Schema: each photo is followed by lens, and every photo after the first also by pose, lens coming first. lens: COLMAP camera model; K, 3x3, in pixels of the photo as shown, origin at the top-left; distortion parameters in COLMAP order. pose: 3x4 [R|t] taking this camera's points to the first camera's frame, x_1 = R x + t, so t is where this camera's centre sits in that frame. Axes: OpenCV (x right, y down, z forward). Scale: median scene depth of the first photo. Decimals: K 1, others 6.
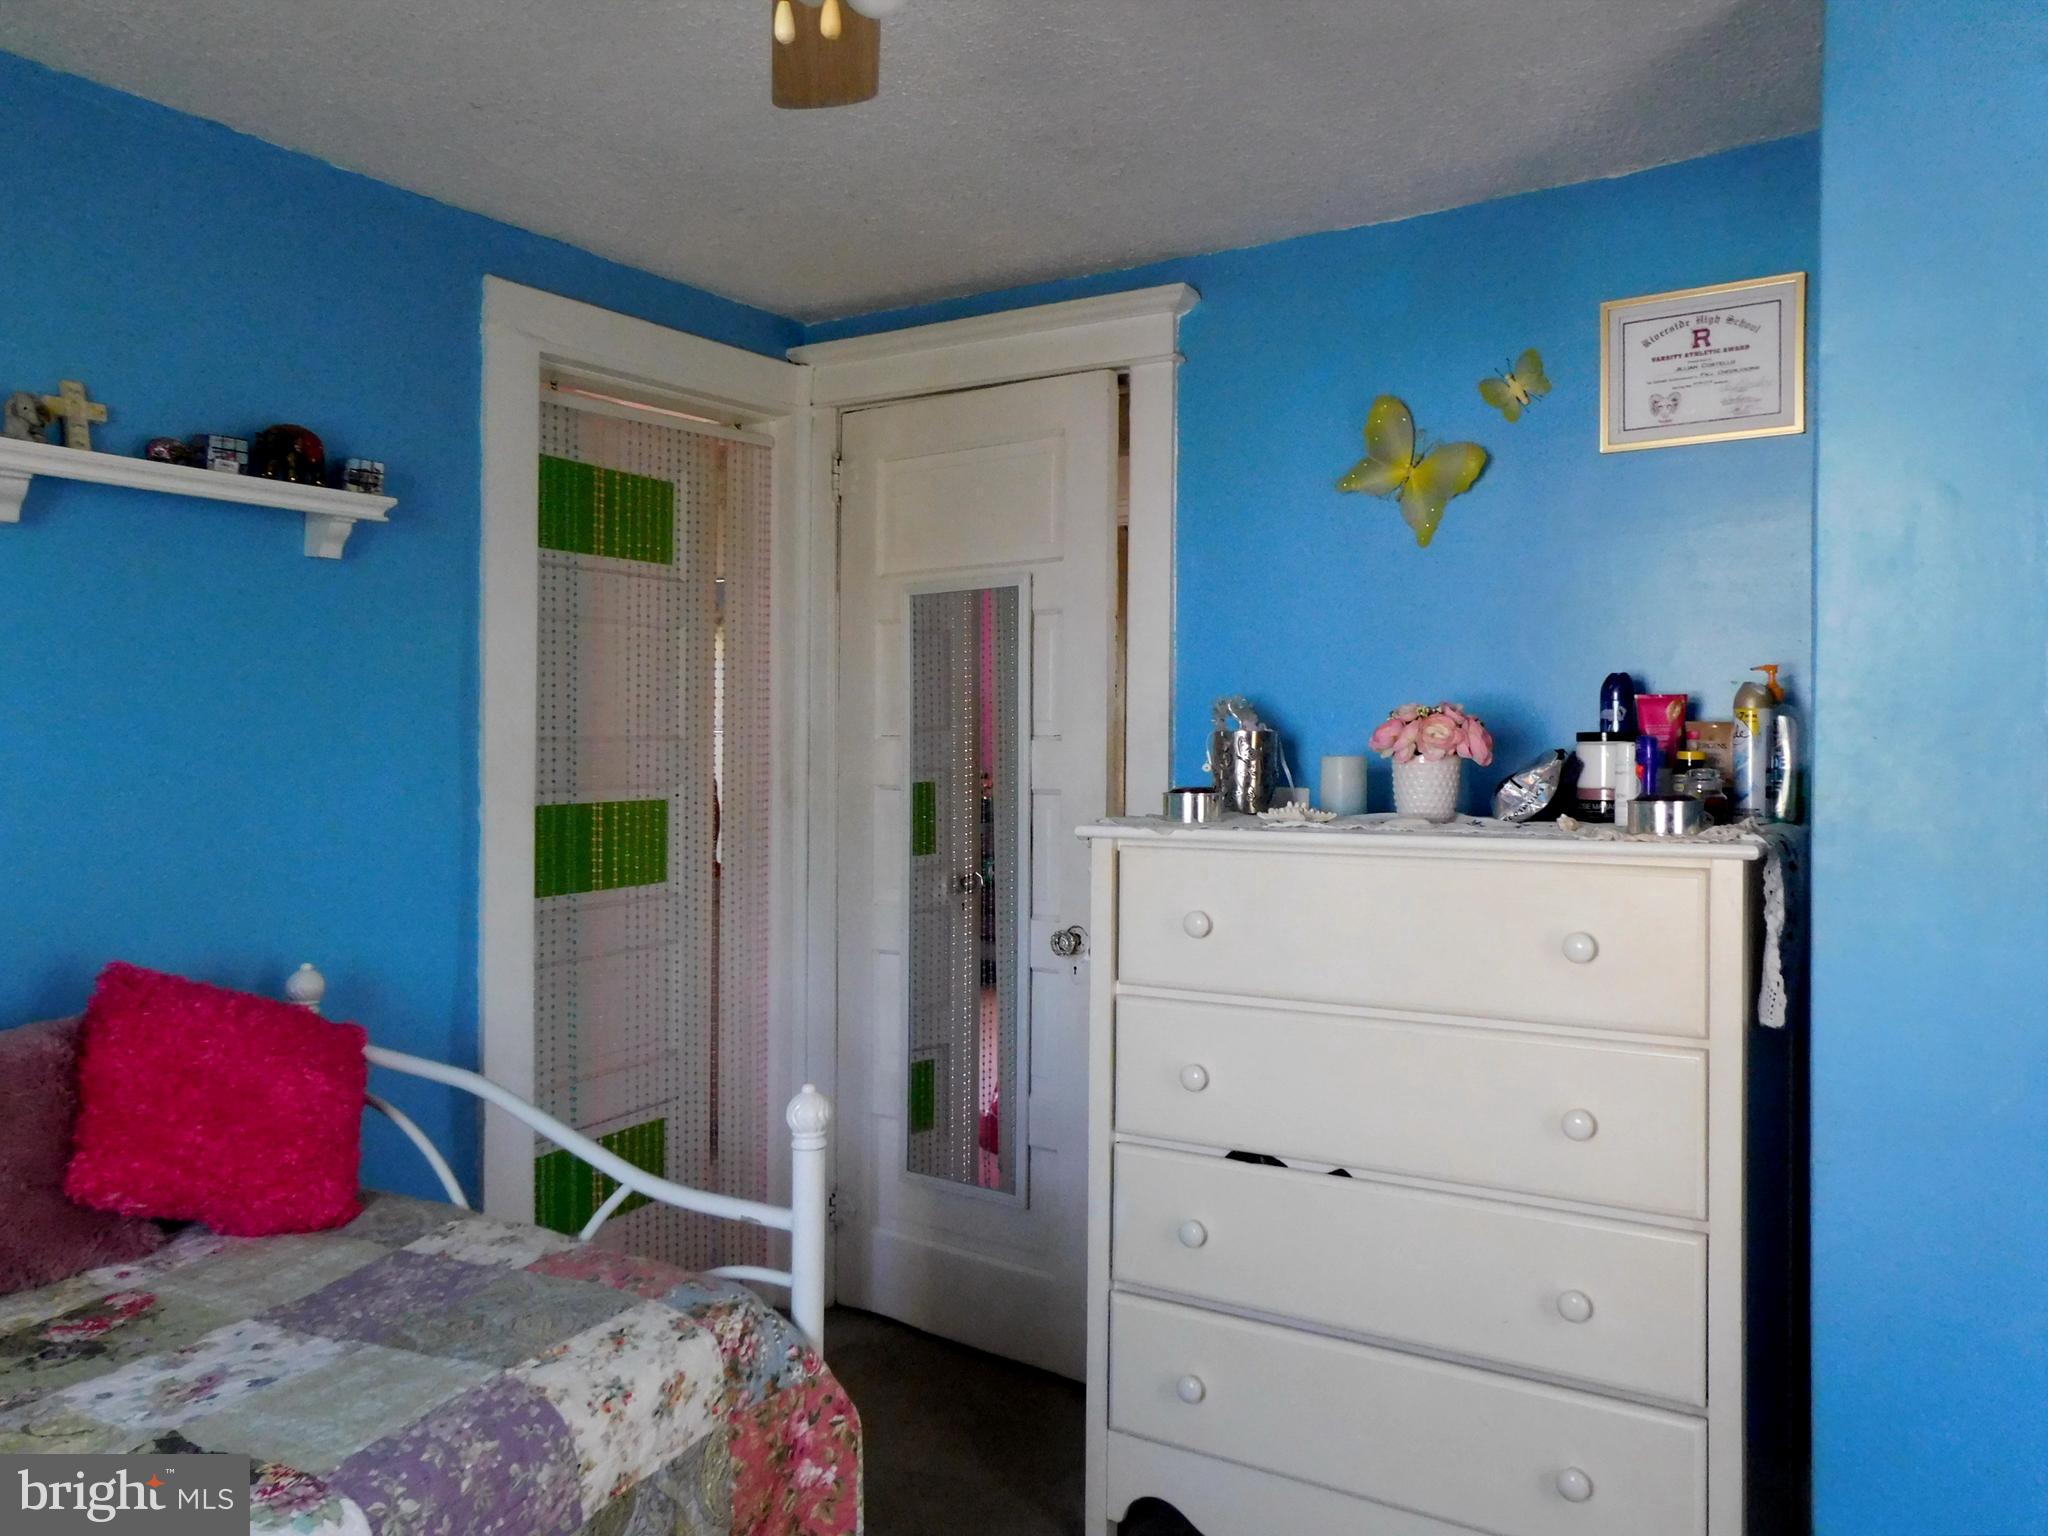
lens RADIAL K [[1494.1, 0, 1050.0], [0, 1494.1, 757.0], [0, 0, 1]] dist [-0.008473, 0.046134]
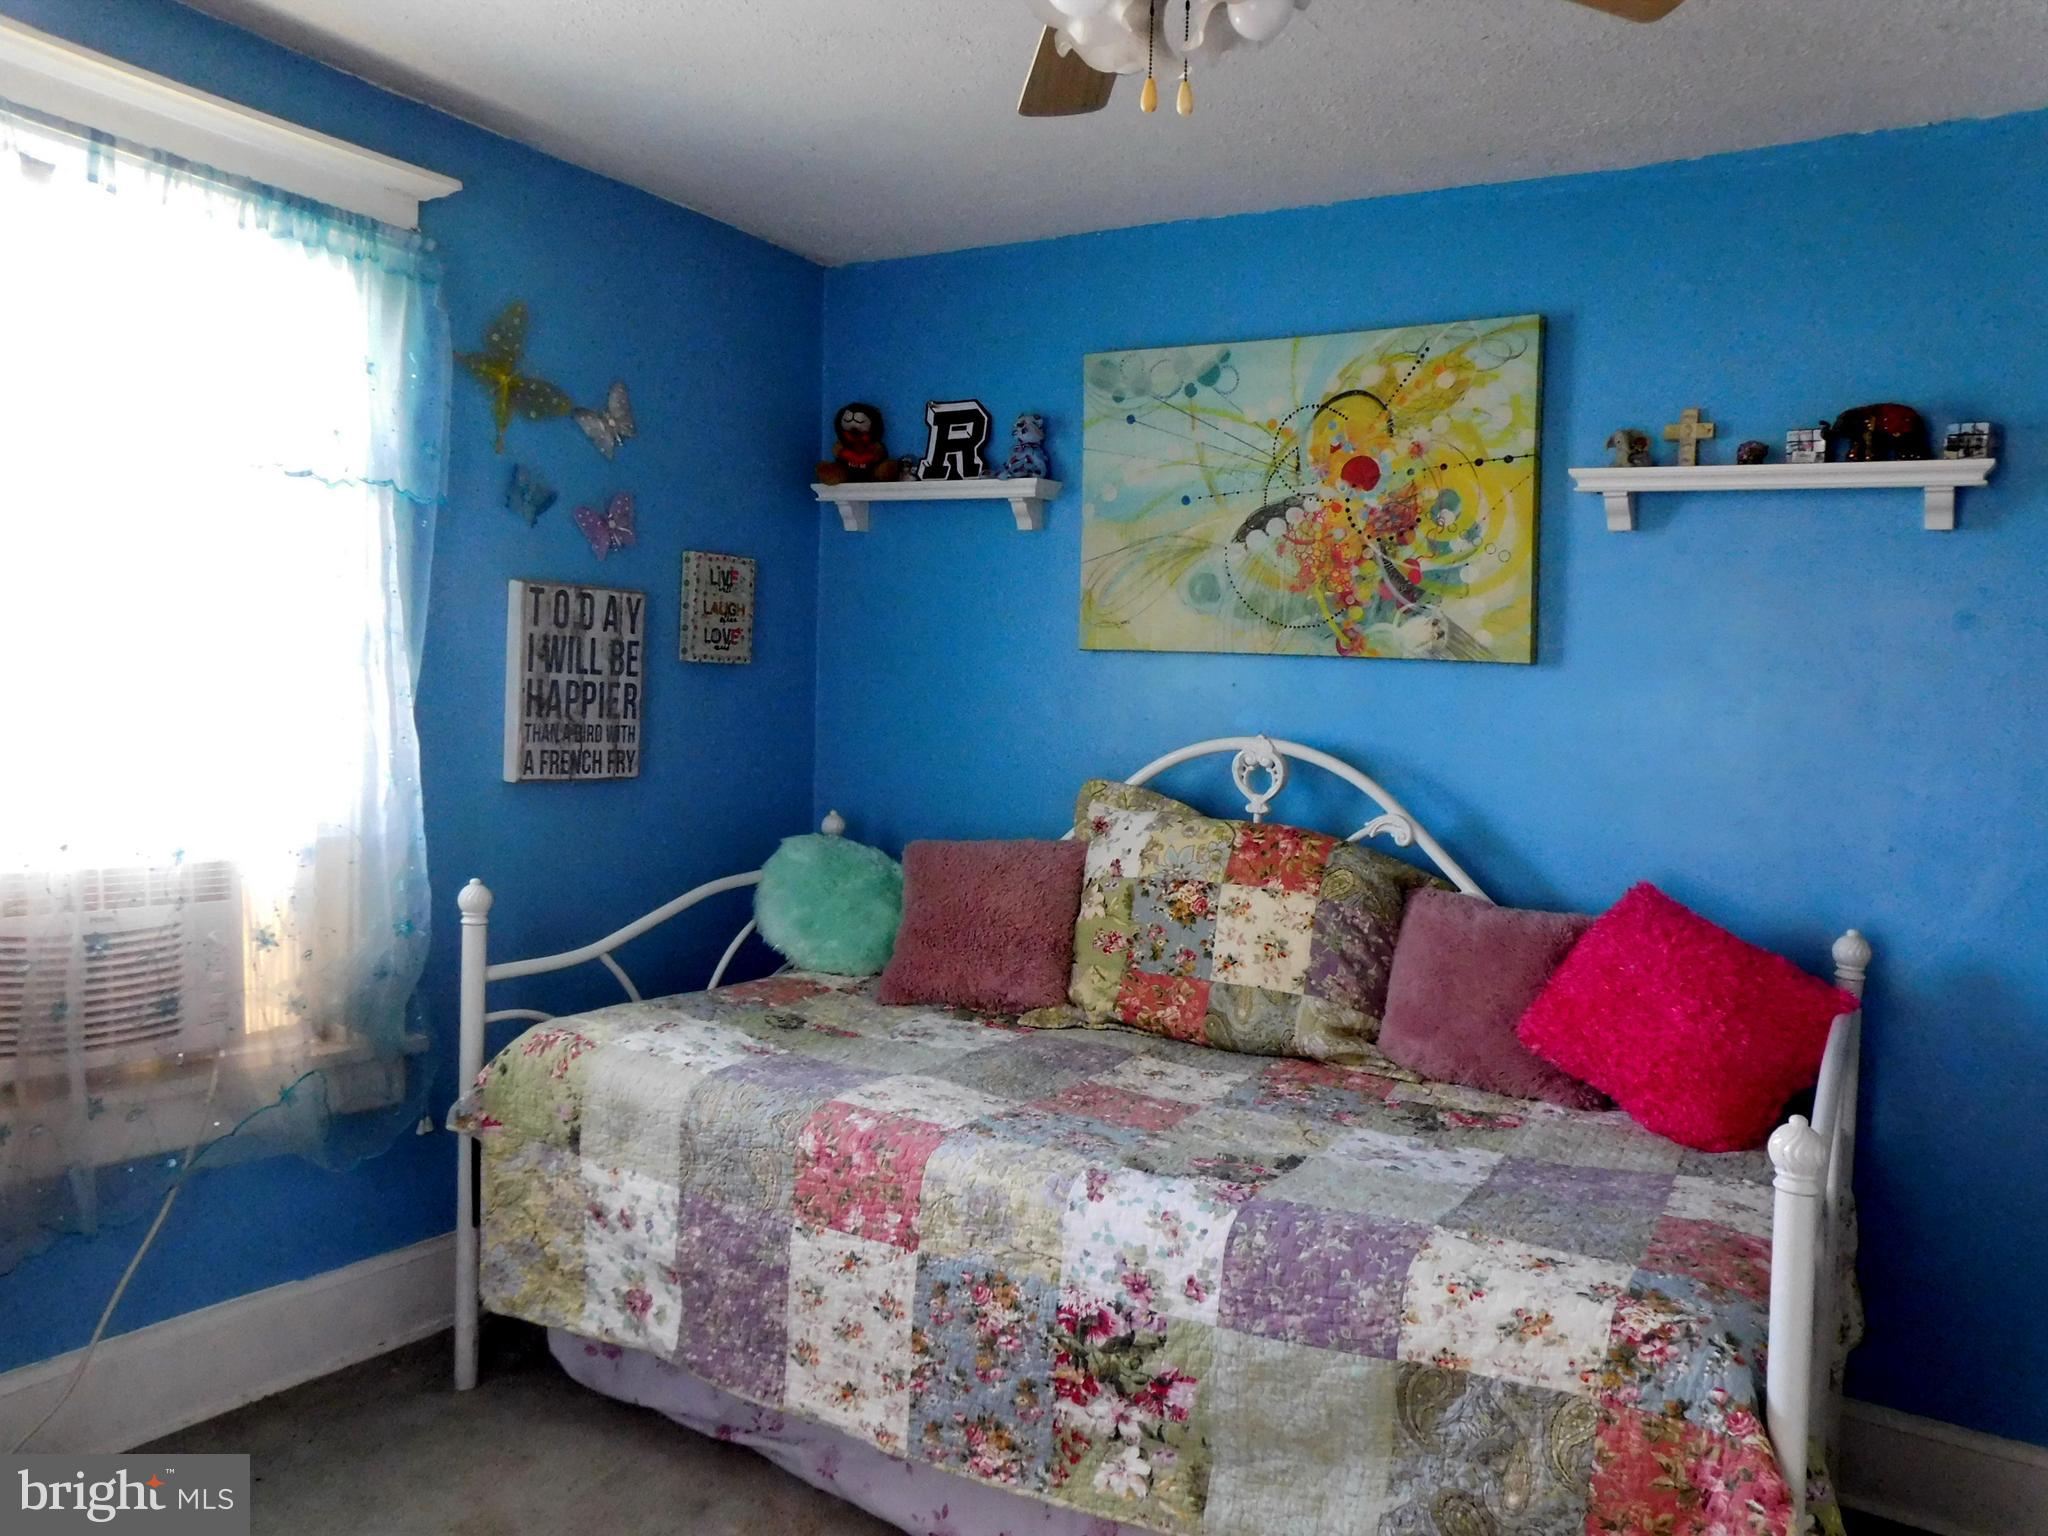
lens RADIAL K [[1494.1, 0, 1050.0], [0, 1494.1, 757.0], [0, 0, 1]] dist [-0.008473, 0.046134]
pose [[0.036809, 0.061315, -0.997440, 0.701890], [-0.062091, 0.996328, 0.058955, -0.009255], [0.997392, 0.059762, 0.040480, 0.560921]]
